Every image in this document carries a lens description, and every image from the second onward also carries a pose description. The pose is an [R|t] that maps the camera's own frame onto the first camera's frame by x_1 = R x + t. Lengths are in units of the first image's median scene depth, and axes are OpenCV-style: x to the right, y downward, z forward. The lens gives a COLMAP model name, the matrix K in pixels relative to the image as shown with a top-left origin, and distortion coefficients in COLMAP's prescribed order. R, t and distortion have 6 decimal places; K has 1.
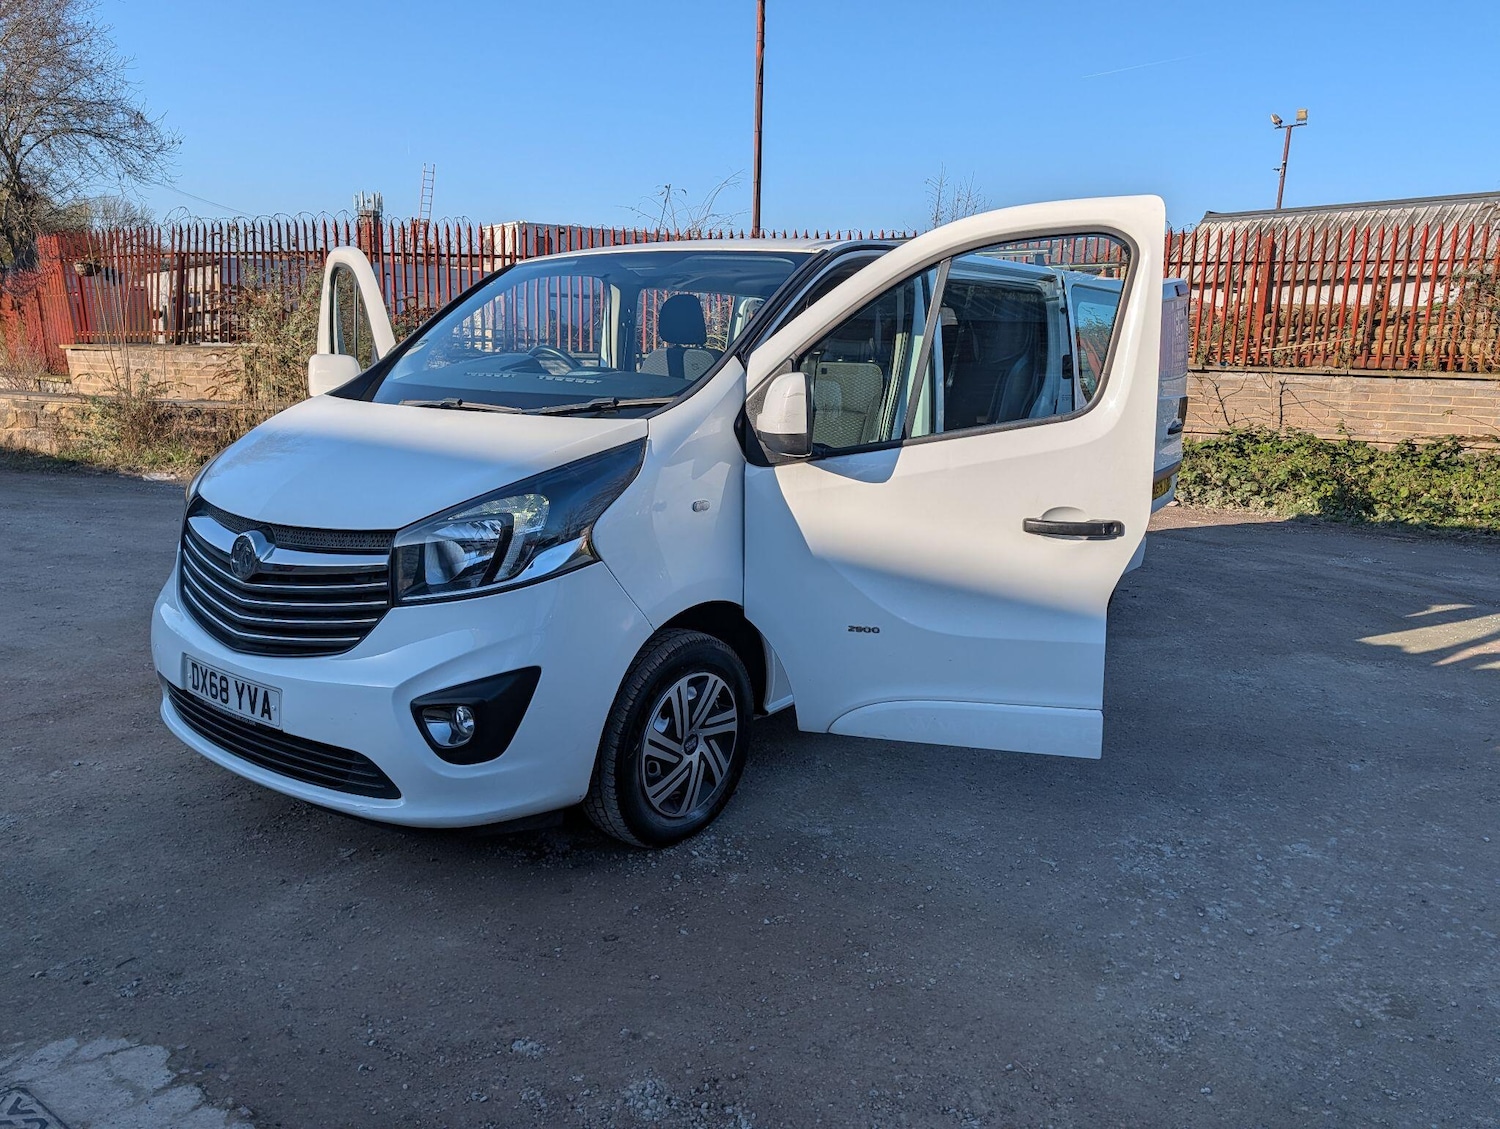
lens RADIAL K [[1100.0, 0, 761.9], [0, 1100.0, 510.2], [0, 0, 1]] dist [0.048185, -0.045822]
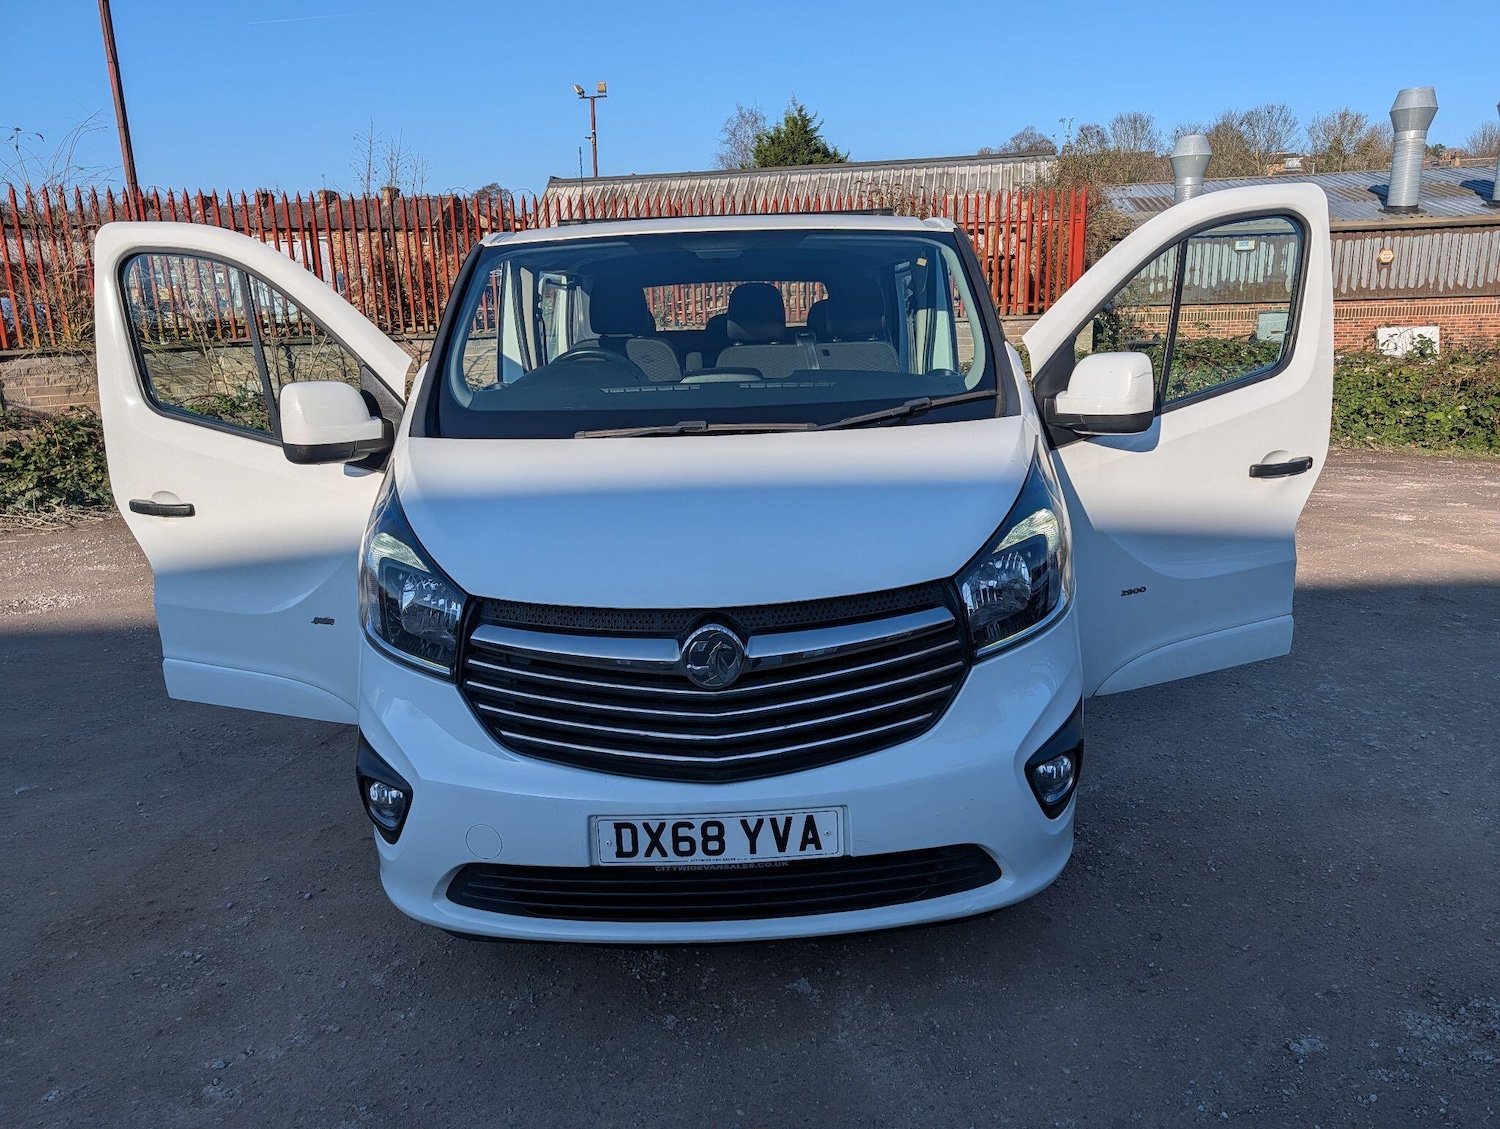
lens RADIAL K [[1100.1, 0, 768.5], [0, 1100.1, 564.6], [0, 0, 1]] dist [0.039188, -0.032760]
pose [[0.780334, -0.187827, 0.596490, -0.796762], [0.140764, 0.982107, 0.125104, -0.098043], [-0.609315, -0.013658, 0.792811, 0.363183]]
